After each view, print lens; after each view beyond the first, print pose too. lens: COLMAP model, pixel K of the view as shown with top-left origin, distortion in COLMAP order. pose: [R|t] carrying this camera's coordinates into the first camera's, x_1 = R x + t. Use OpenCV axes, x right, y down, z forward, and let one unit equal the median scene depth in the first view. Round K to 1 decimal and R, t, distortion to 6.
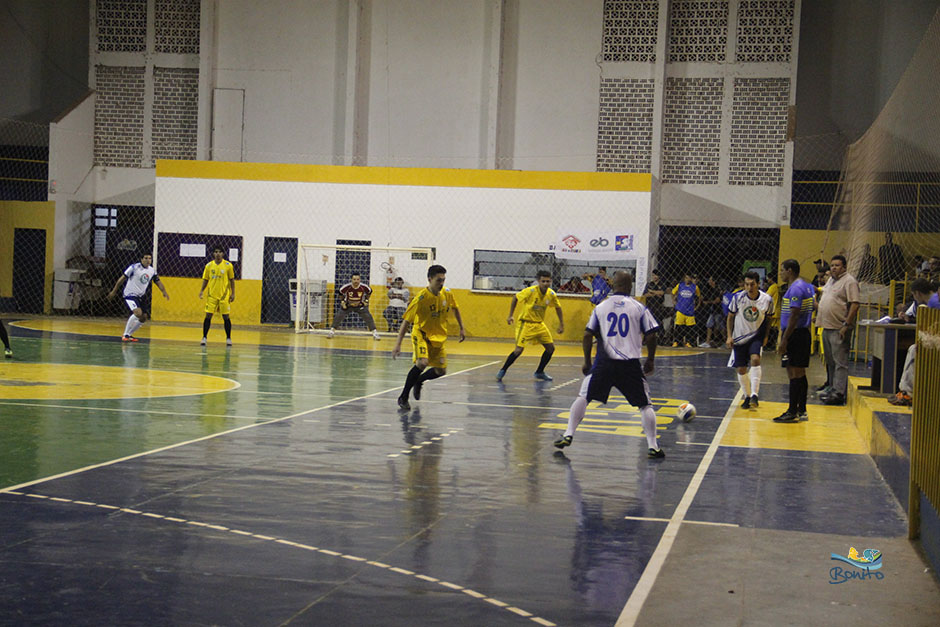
lens RADIAL K [[1657.0, 0, 459.2], [0, 1657.0, 312.4], [0, 0, 1]] dist [0.114285, 1.351300]
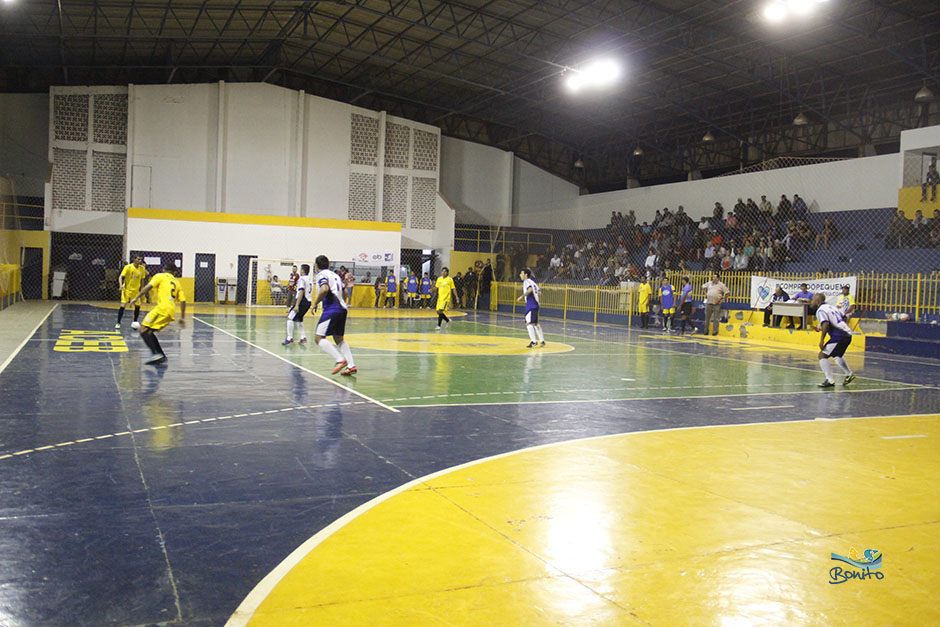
lens RADIAL K [[857.3, 0, 470.0], [0, 857.3, 313.5], [0, 0, 1]] dist [-0.136942, 0.171679]
pose [[0.817792, -0.033914, 0.574514, -0.387577], [0.009935, 0.998945, 0.044825, -0.018314], [-0.575429, -0.030950, 0.817266, 0.093684]]
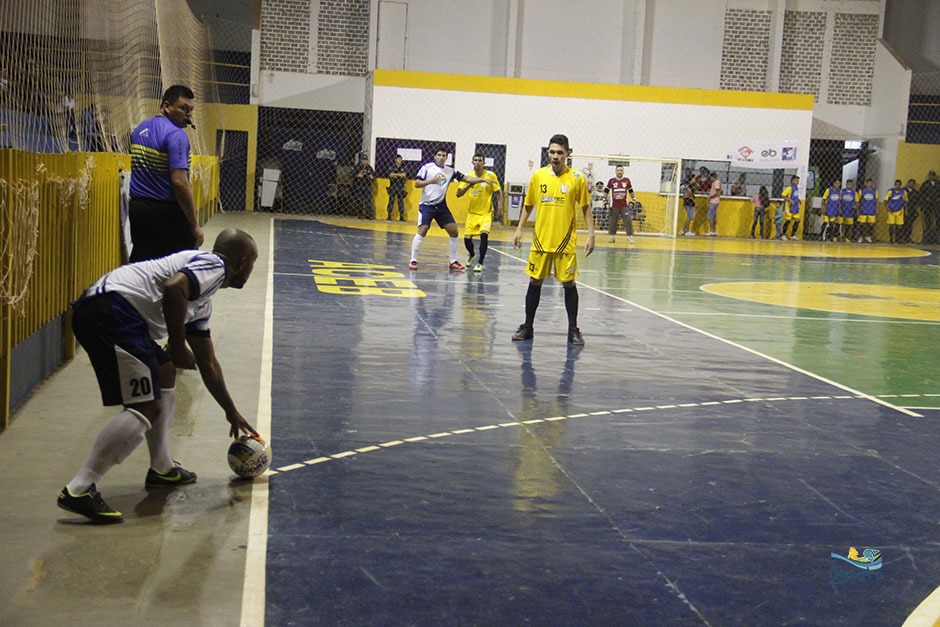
lens RADIAL K [[1409.2, 0, 470.0], [0, 1409.2, 313.5], [0, 0, 1]] dist [0.140904, 0.140439]
pose [[0.947419, -0.021937, 0.319243, -0.414386], [-0.008215, 0.995651, 0.092794, -0.019370], [-0.319890, -0.090537, 0.943119, 0.097766]]
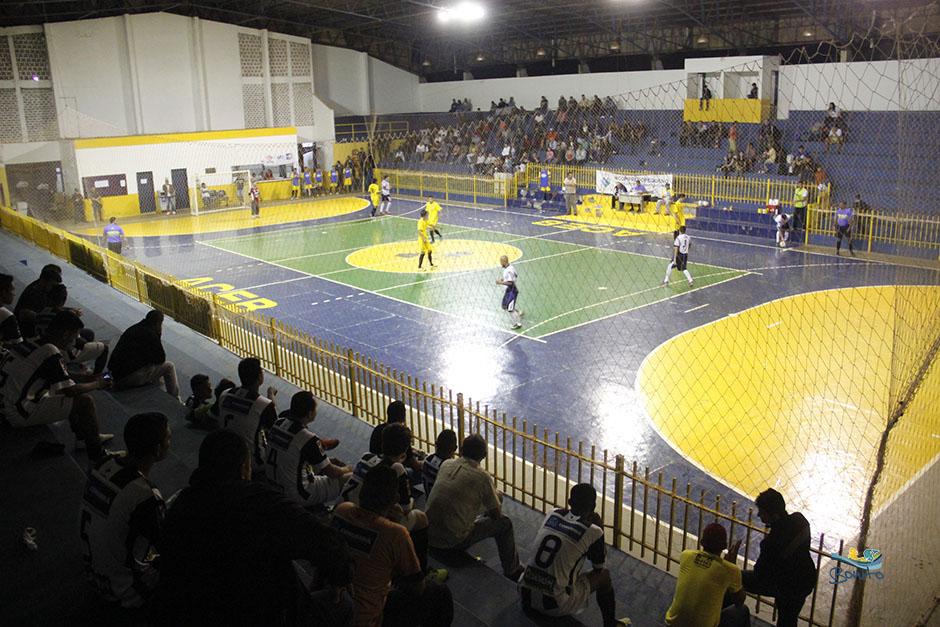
lens RADIAL K [[765.6, 0, 470.0], [0, 765.6, 313.5], [0, 0, 1]] dist [-0.186071, 0.138758]
pose [[0.617034, -0.257745, 0.743530, -0.576993], [0.063802, 0.958116, 0.279184, -0.104881], [-0.784346, -0.124827, 0.607634, 0.086121]]
